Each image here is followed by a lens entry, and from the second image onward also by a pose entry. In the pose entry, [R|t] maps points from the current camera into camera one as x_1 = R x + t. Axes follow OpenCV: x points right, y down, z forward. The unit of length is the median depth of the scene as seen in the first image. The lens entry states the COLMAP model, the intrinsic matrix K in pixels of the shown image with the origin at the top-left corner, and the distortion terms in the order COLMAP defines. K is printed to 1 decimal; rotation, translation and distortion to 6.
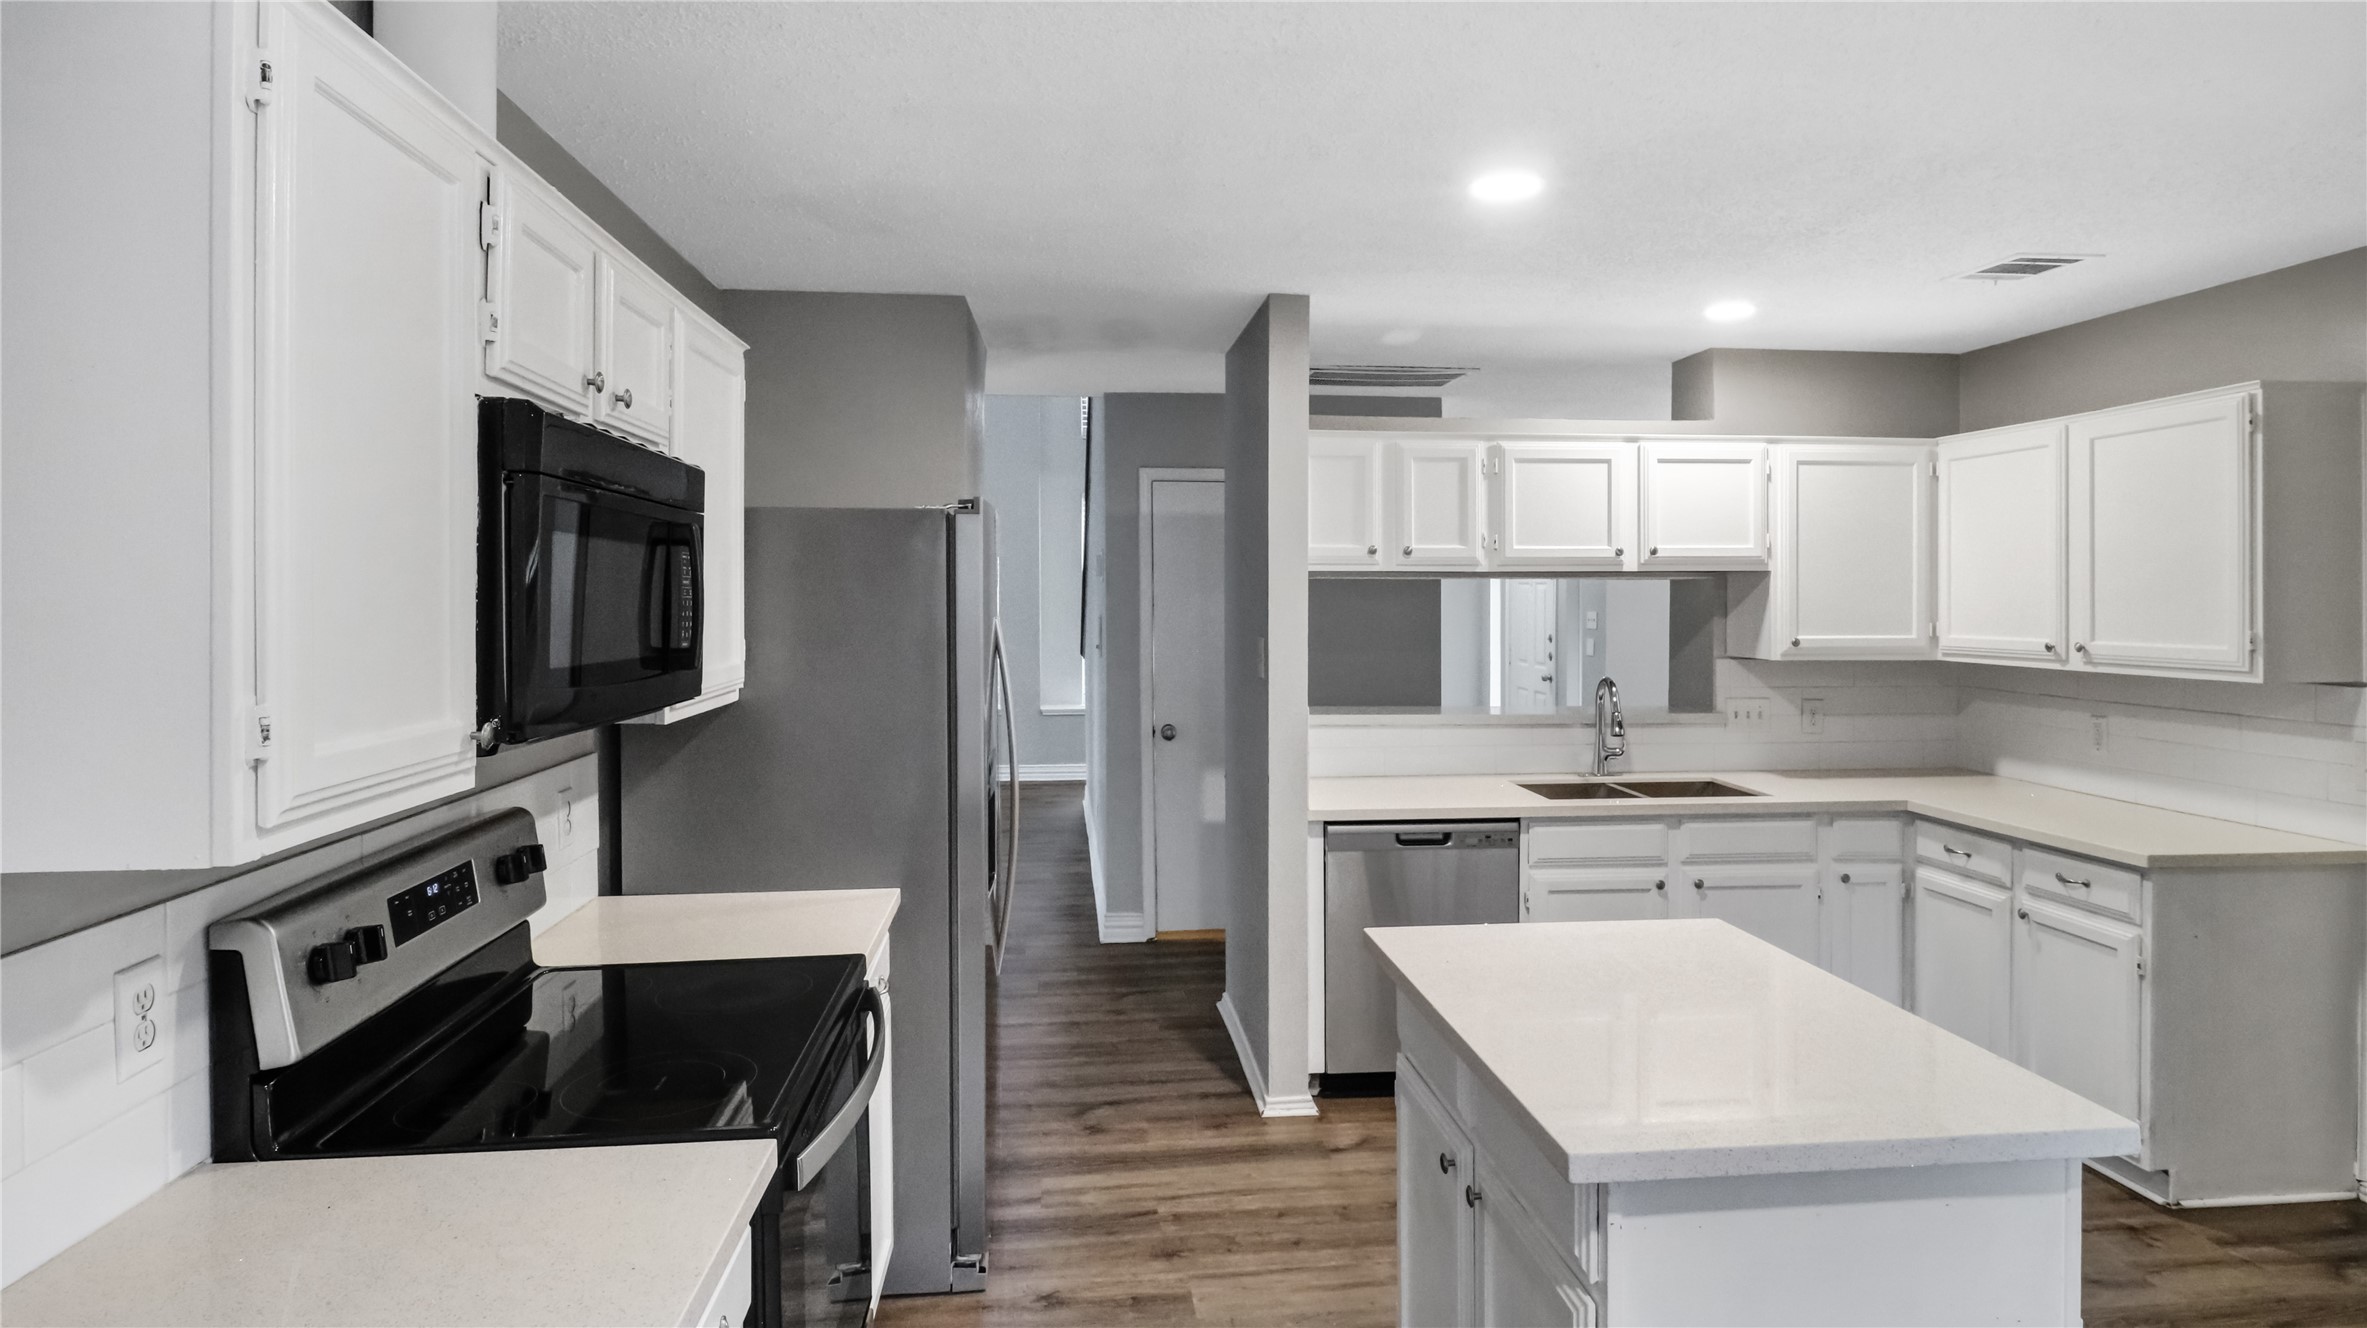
lens RADIAL K [[1285.9, 0, 1181.3], [0, 1285.9, 586.9], [0, 0, 1]] dist [0.024605, -0.023373]
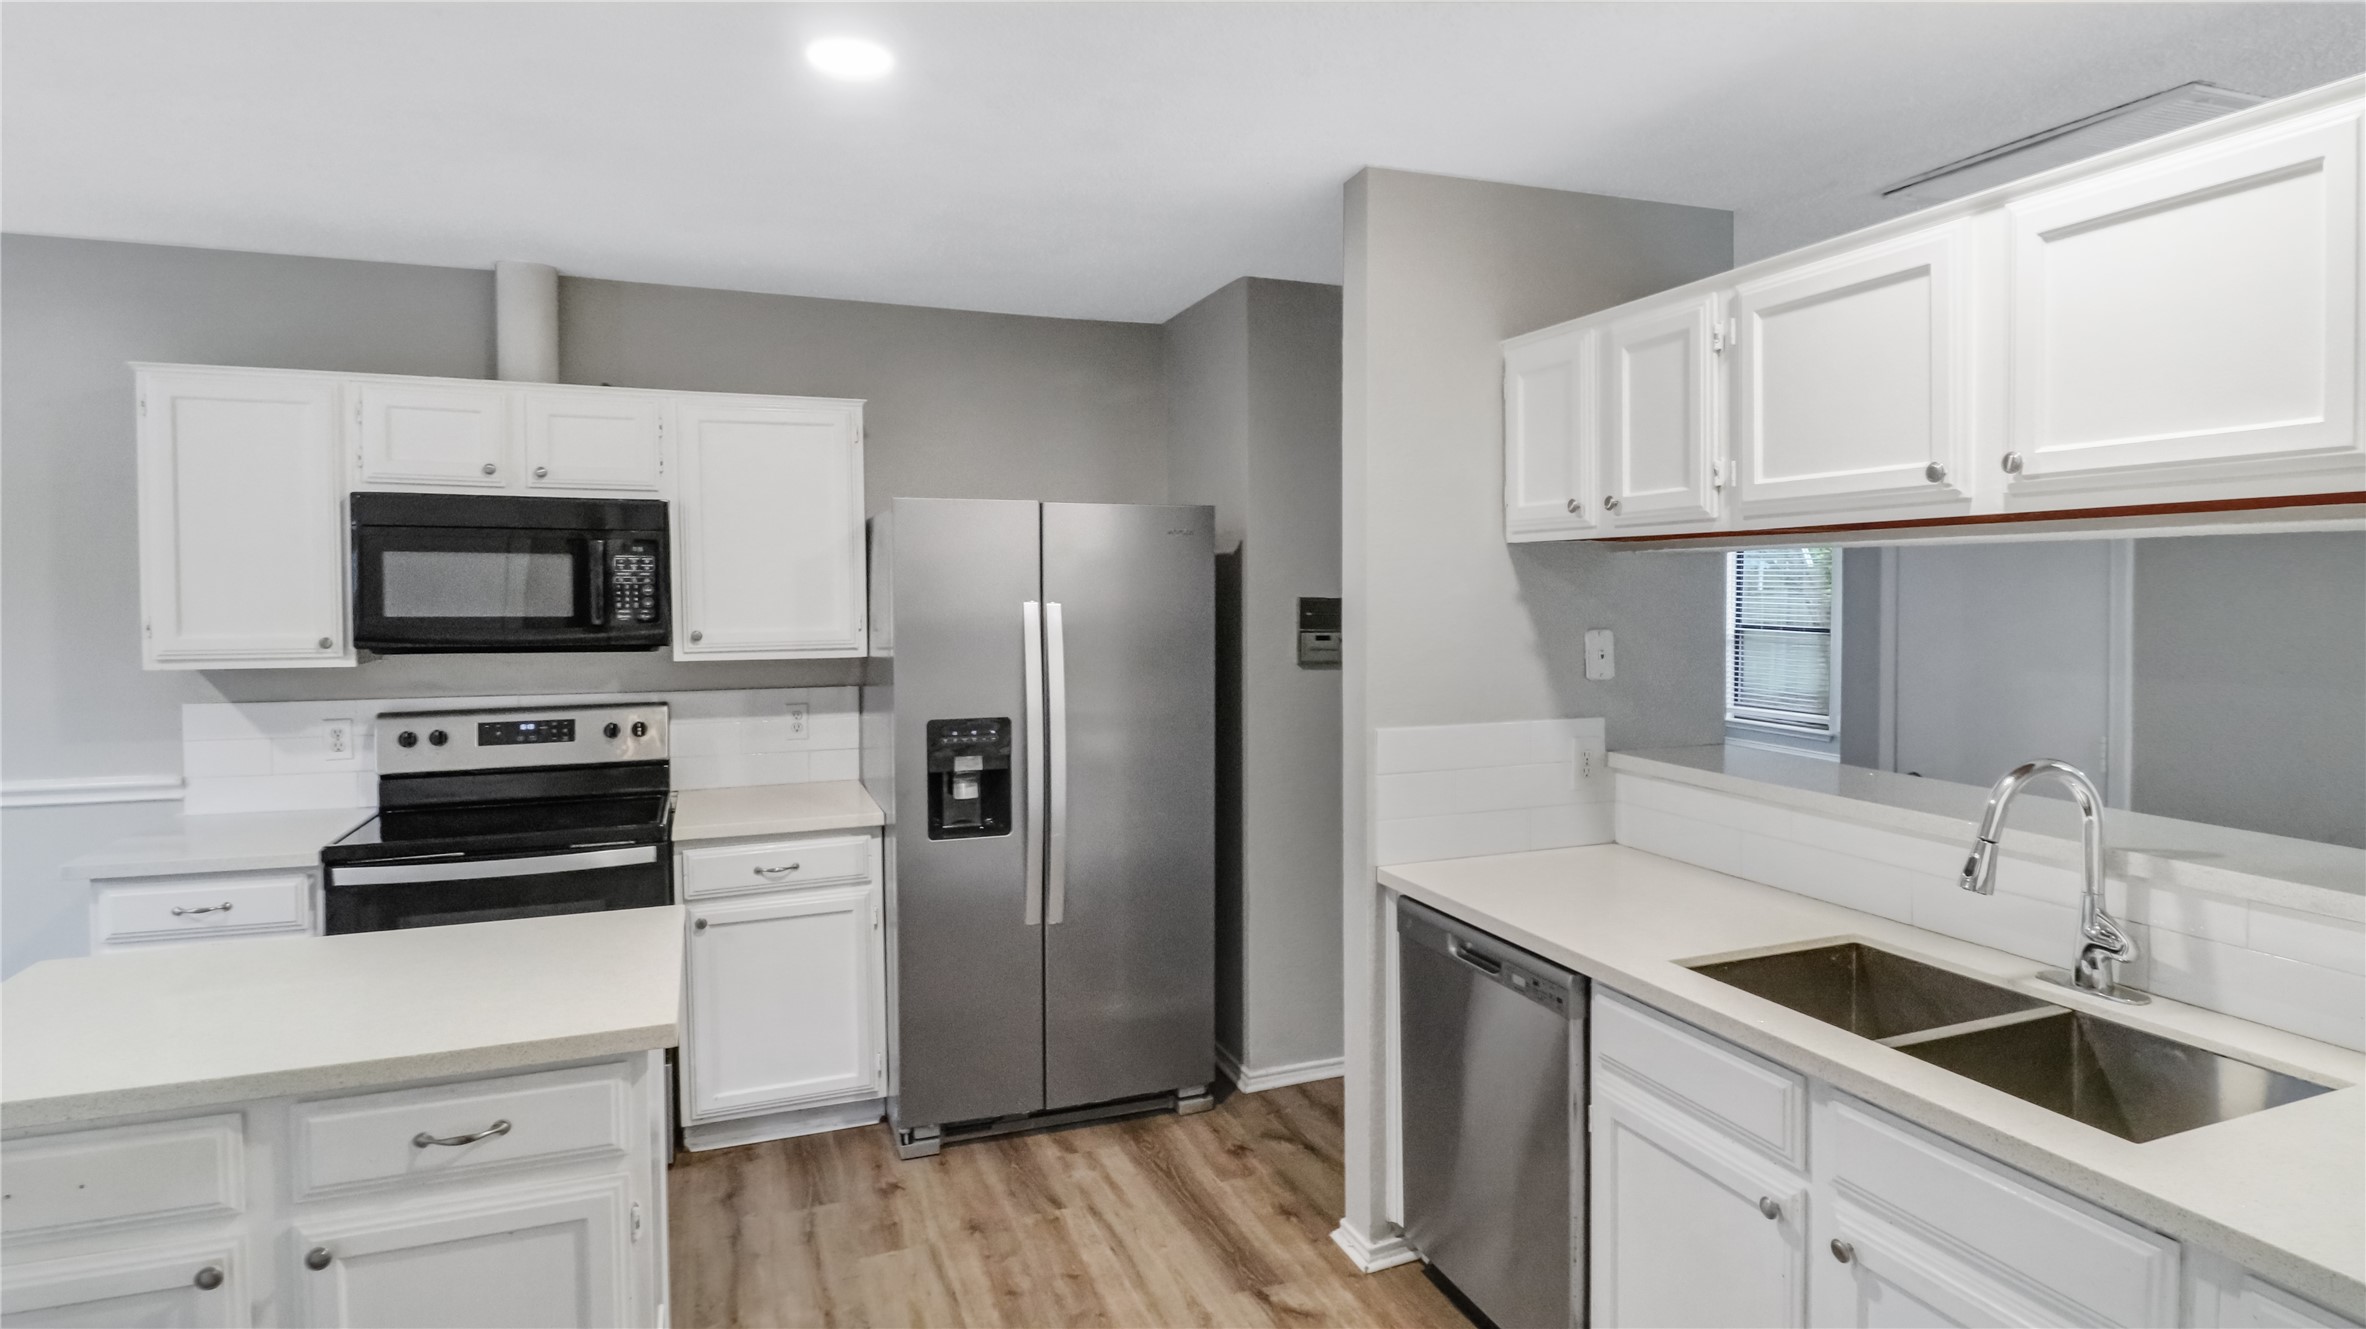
lens RADIAL K [[1238.0, 0, 1233.0], [0, 1238.0, 613.2], [0, 0, 1]] dist [0.001791, -0.019025]
pose [[0.281724, 0.020367, -0.959279, 0.778831], [0.008479, 0.999683, 0.023715, 0.010369], [0.959458, -0.014815, 0.281462, 0.745728]]
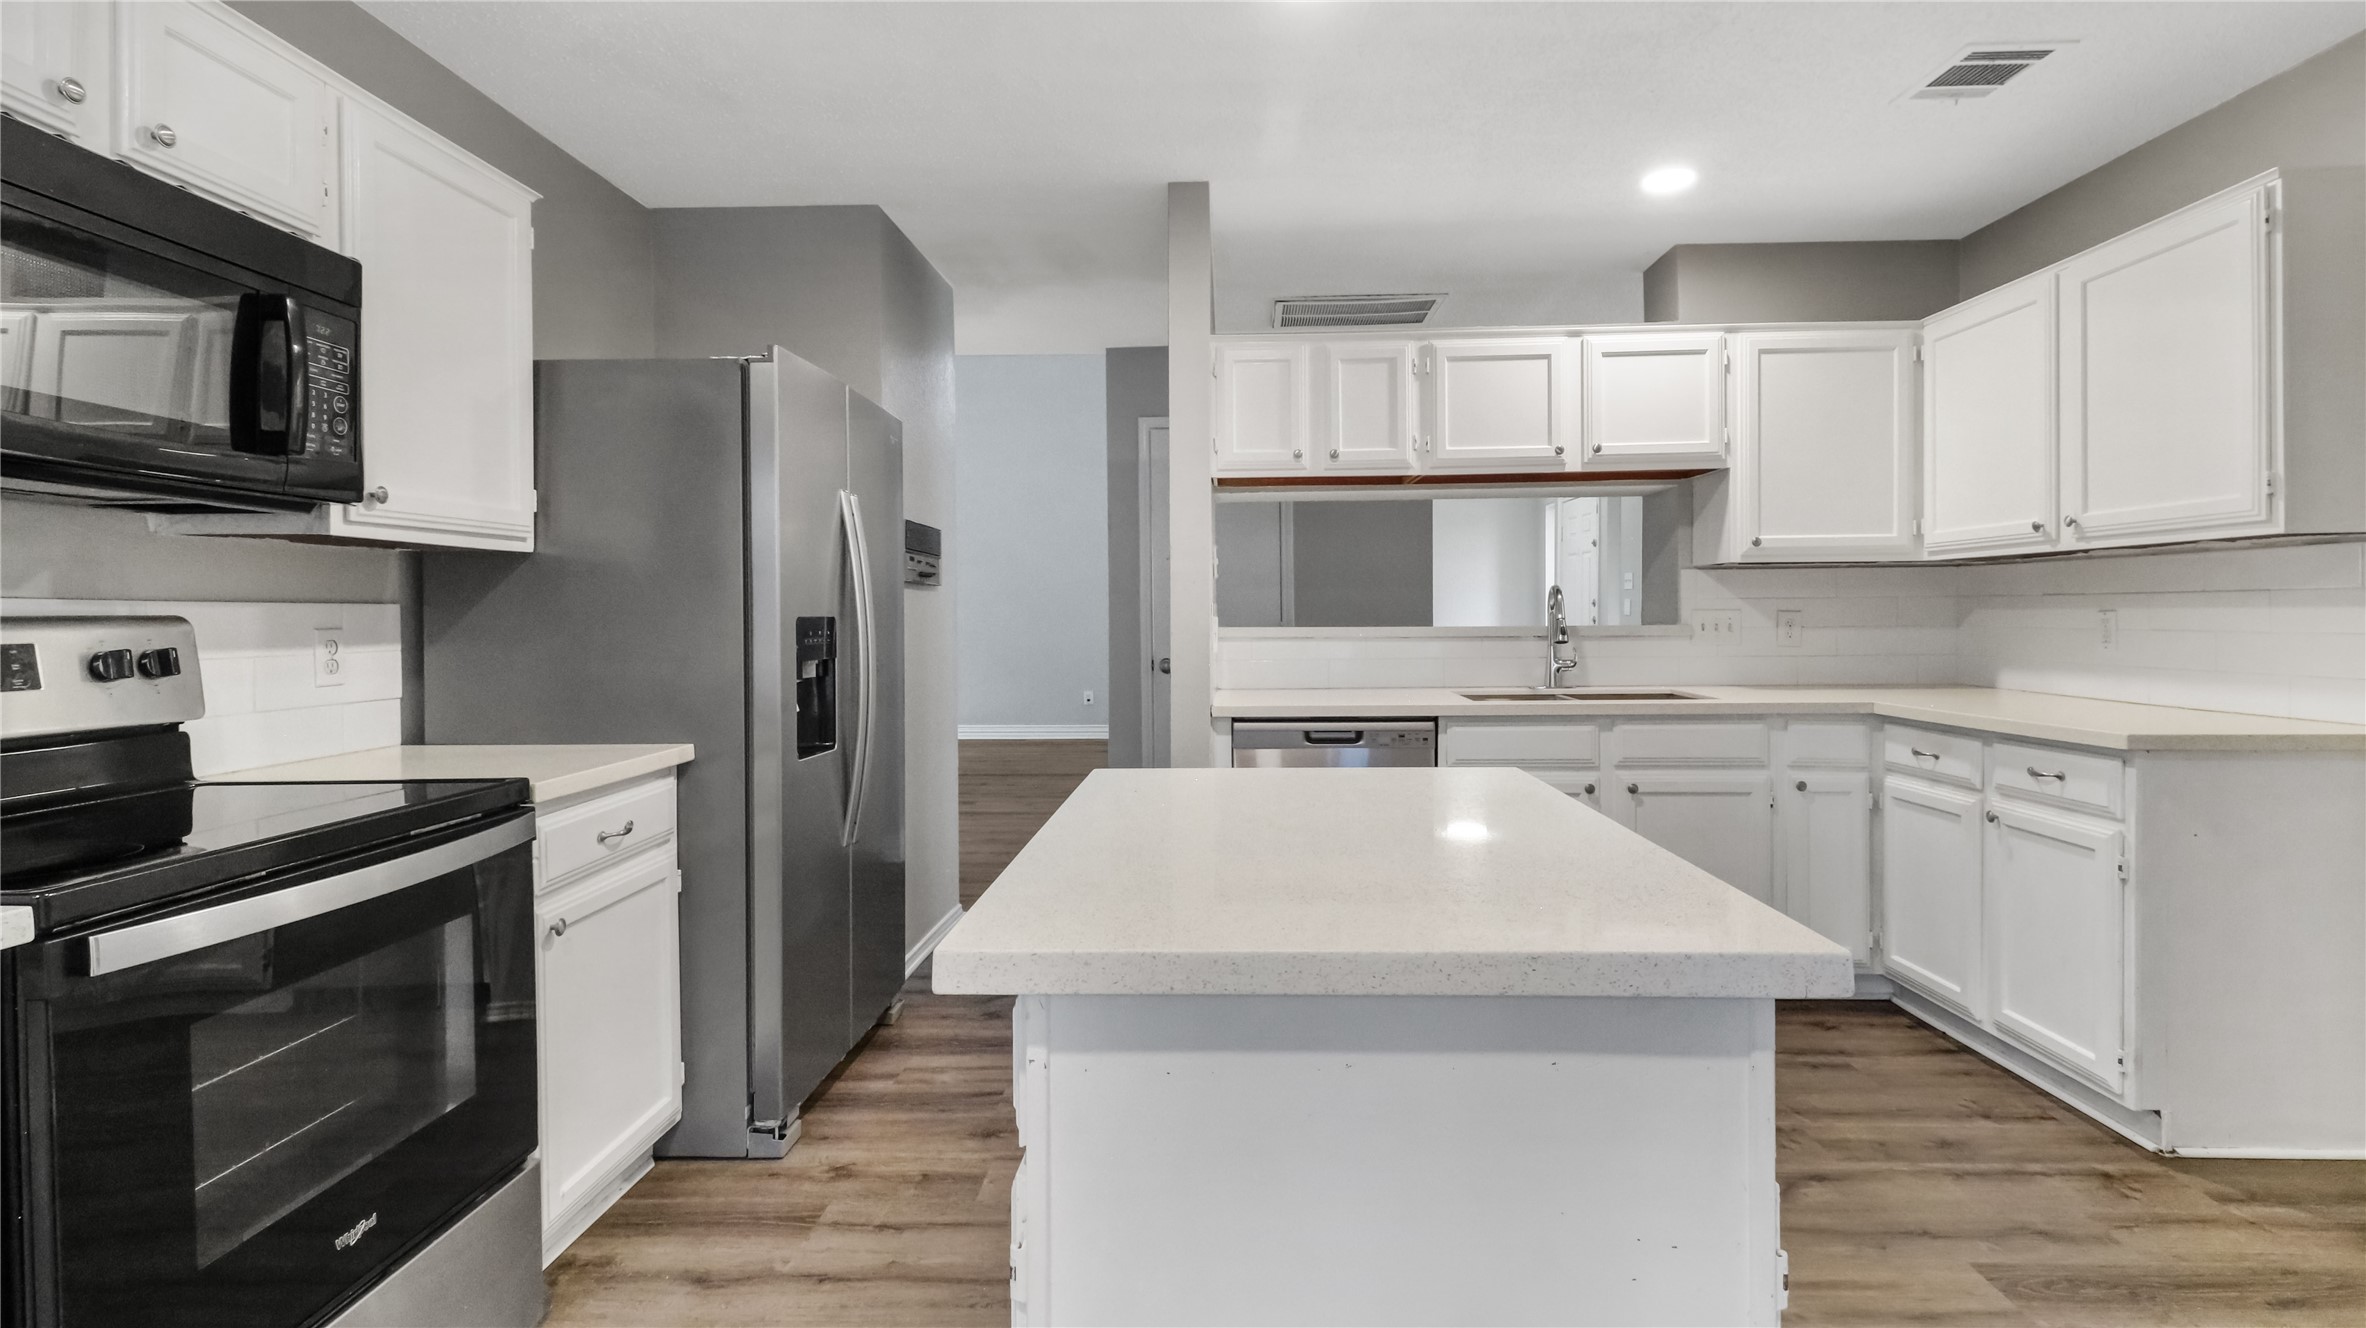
lens RADIAL K [[1090.7, 0, 1188.1], [0, 1090.7, 612.6], [0, 0, 1]] dist [0.027442, -0.017601]
pose [[0.990125, -0.007483, -0.139987, 0.204808], [0.008309, 0.999951, 0.005315, 0.100613], [0.139940, -0.006425, 0.990139, 0.172738]]
